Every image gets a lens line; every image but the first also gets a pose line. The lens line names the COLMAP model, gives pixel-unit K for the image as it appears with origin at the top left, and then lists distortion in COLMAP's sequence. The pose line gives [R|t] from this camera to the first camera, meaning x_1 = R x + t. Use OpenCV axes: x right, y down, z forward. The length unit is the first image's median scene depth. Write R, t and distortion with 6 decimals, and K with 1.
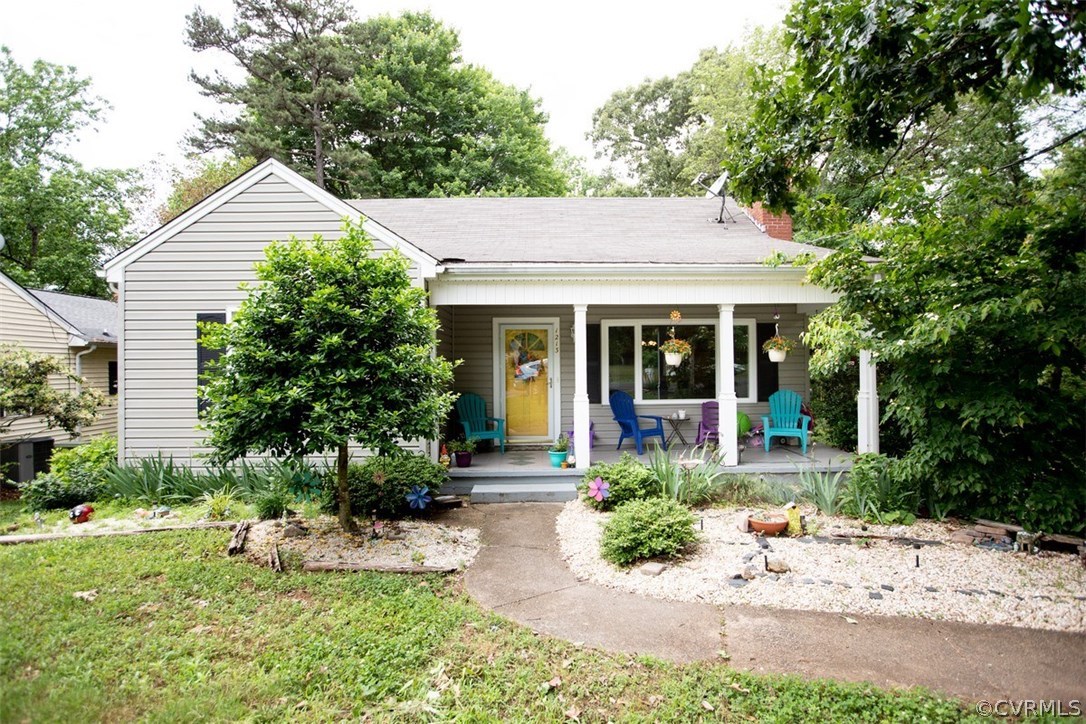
lens RADIAL K [[554.7, 0, 543.0], [0, 554.7, 362.0], [0, 0, 1]] dist [-0.044598, 0.023578]
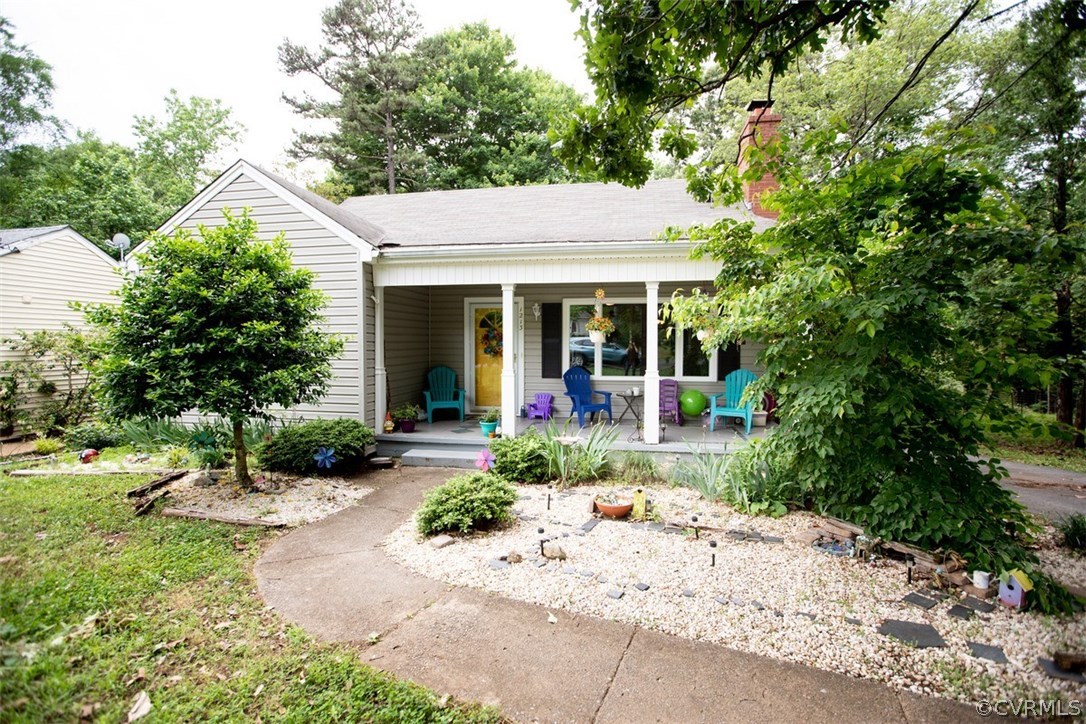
lens RADIAL K [[493.4, 0, 546.3], [0, 493.4, 362.0], [0, 0, 1]] dist [-0.044238, 0.013991]
pose [[0.983080, 0.018034, -0.182285, 0.321657], [-0.009571, 0.998840, 0.047201, -0.000976], [0.182925, -0.044658, 0.982112, 0.092463]]
